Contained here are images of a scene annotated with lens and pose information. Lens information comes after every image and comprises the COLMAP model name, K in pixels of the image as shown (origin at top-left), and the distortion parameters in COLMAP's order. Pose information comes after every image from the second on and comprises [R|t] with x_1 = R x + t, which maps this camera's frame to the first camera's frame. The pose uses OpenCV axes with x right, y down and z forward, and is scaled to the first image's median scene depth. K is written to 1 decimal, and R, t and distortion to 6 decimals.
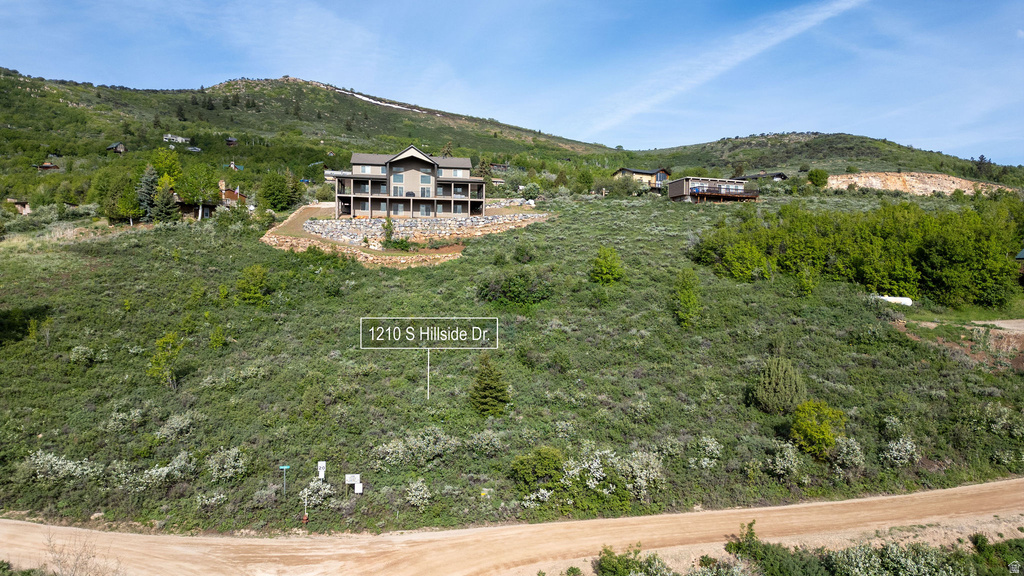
lens RADIAL K [[711.3, 0, 512.0], [0, 711.3, 288.0], [0, 0, 1]] dist [0.085510, -0.082043]
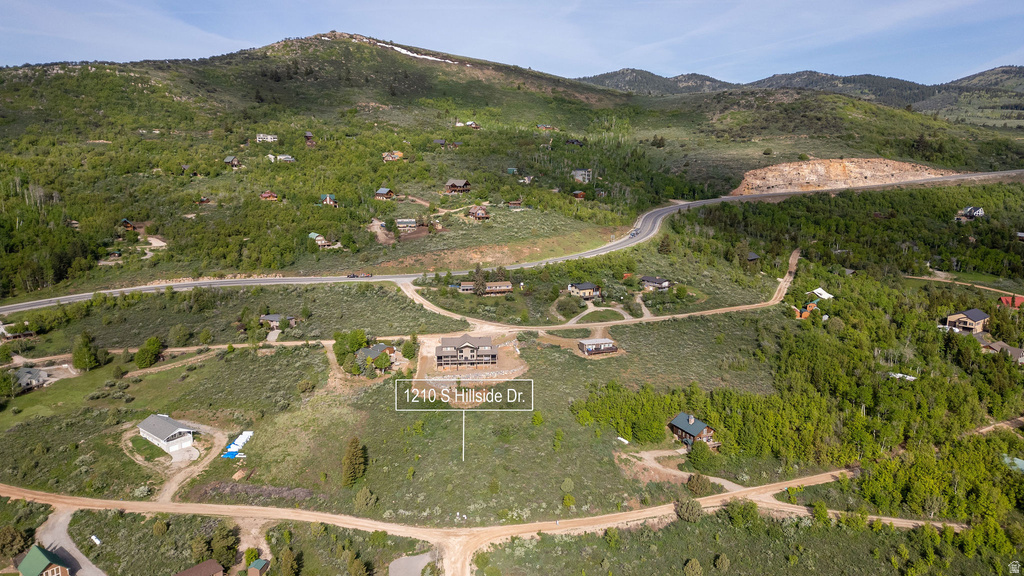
lens RADIAL K [[711.3, 0, 512.0], [0, 711.3, 288.0], [0, 0, 1]] dist [0.085510, -0.082043]
pose [[0.999027, -0.000030, -0.044095, 0.114806], [0.008073, 0.983223, 0.182230, -0.784115], [0.043350, -0.182409, 0.982267, -1.273719]]
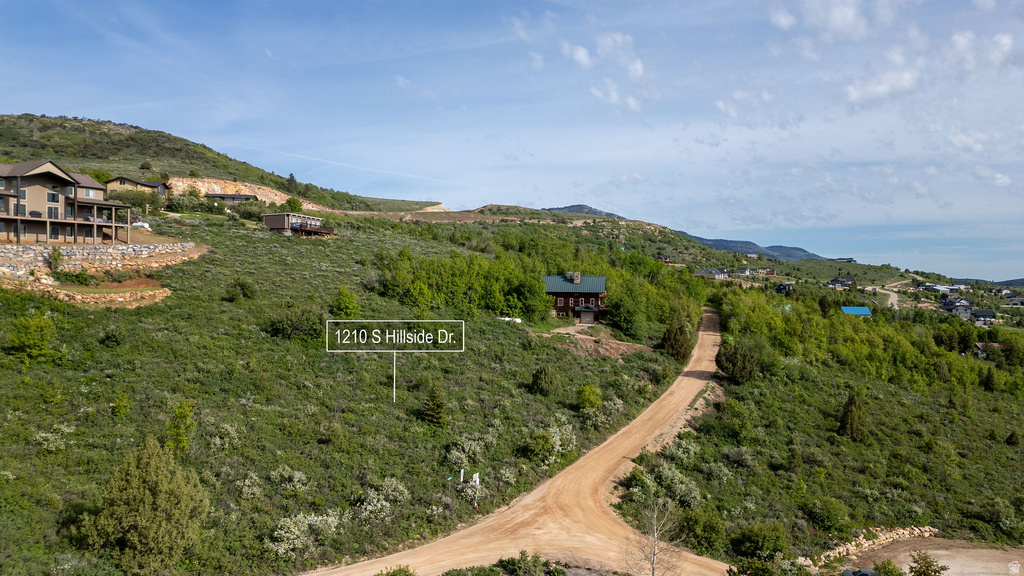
lens RADIAL K [[711.3, 0, 512.0], [0, 711.3, 288.0], [0, 0, 1]] dist [0.085510, -0.082043]
pose [[0.588411, -0.016711, 0.808389, -0.503934], [0.006107, 0.999850, 0.016223, -0.053353], [-0.808539, -0.004609, 0.588425, 0.030827]]
